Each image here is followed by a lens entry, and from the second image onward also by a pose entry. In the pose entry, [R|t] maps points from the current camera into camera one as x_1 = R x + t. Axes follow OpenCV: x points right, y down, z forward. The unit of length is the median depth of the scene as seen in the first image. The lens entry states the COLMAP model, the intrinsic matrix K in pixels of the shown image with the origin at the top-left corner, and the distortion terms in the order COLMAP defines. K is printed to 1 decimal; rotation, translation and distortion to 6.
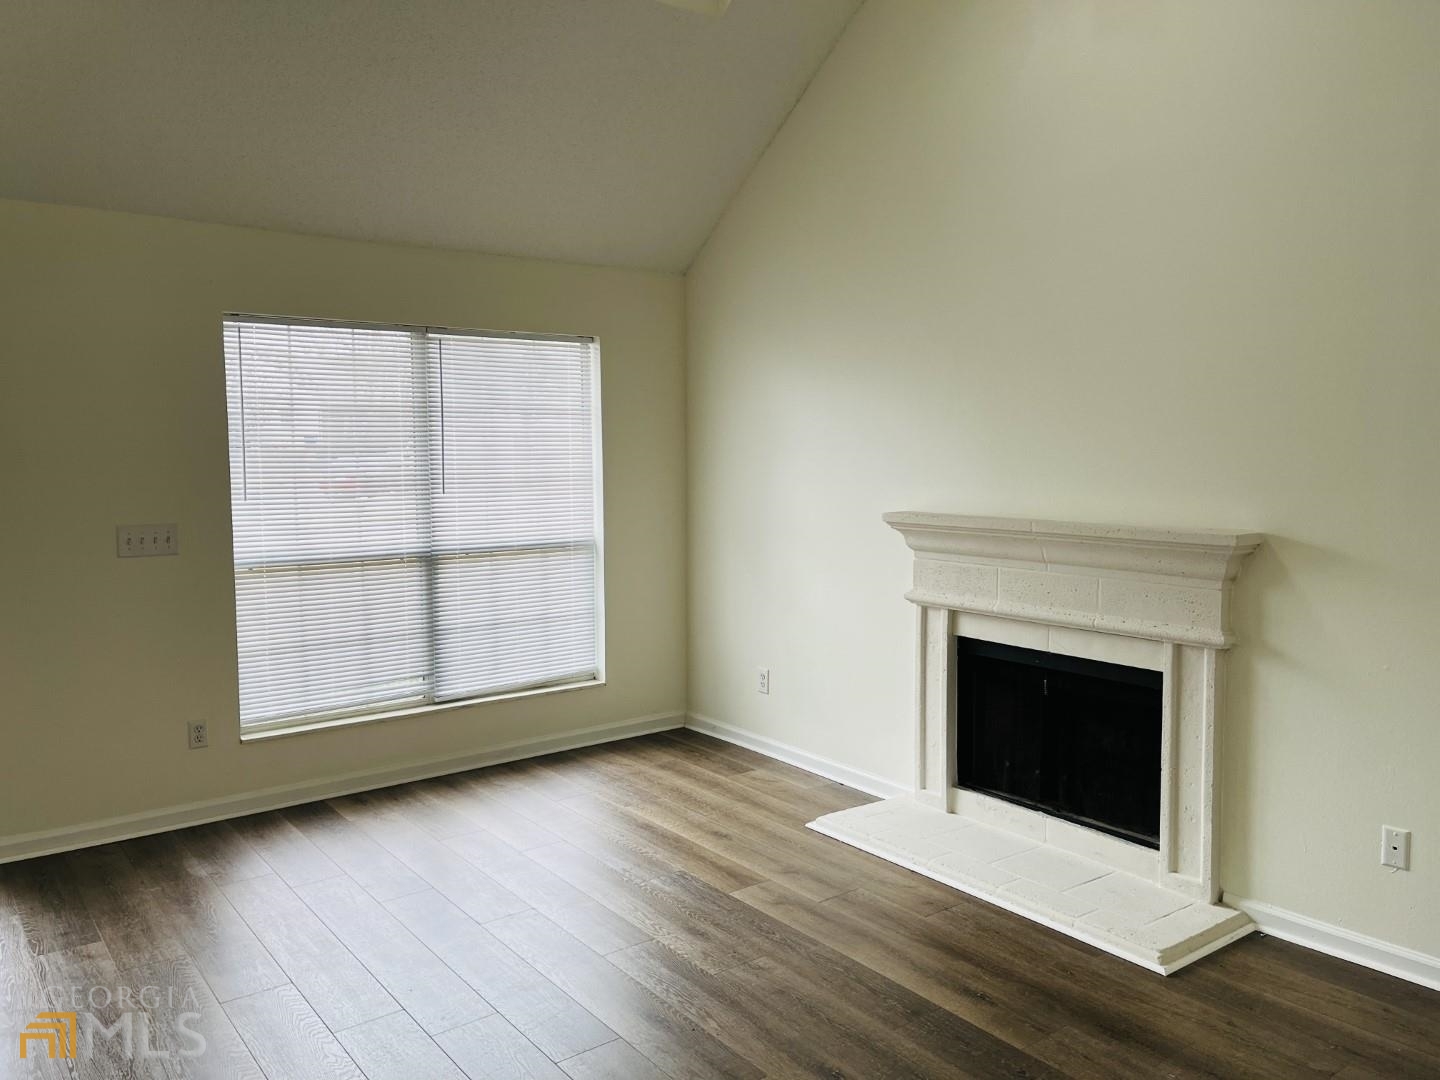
lens RADIAL K [[1114.7, 0, 707.8], [0, 1114.7, 527.7], [0, 0, 1]] dist [0.076528, -0.067394]
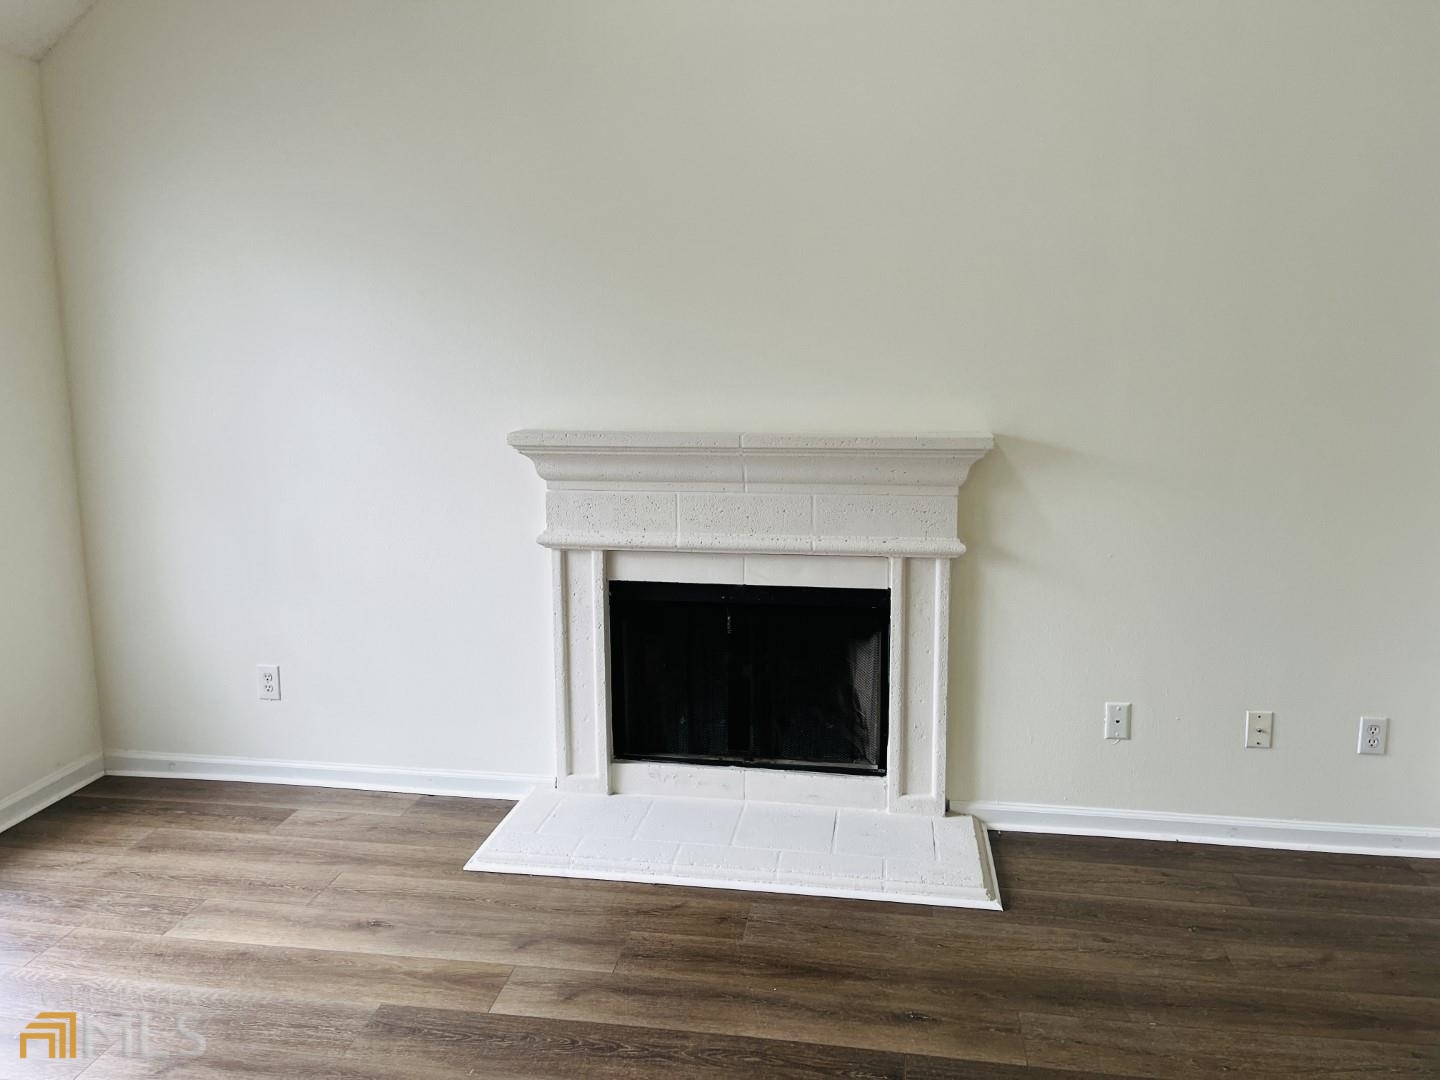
lens RADIAL K [[1114.7, 0, 724.6], [0, 1114.7, 530.2], [0, 0, 1]] dist [0.076528, -0.067394]
pose [[0.718783, -0.116900, 0.685336, -0.288993], [0.054087, 0.992177, 0.112512, -0.028417], [-0.693127, -0.043804, 0.719483, 0.394612]]
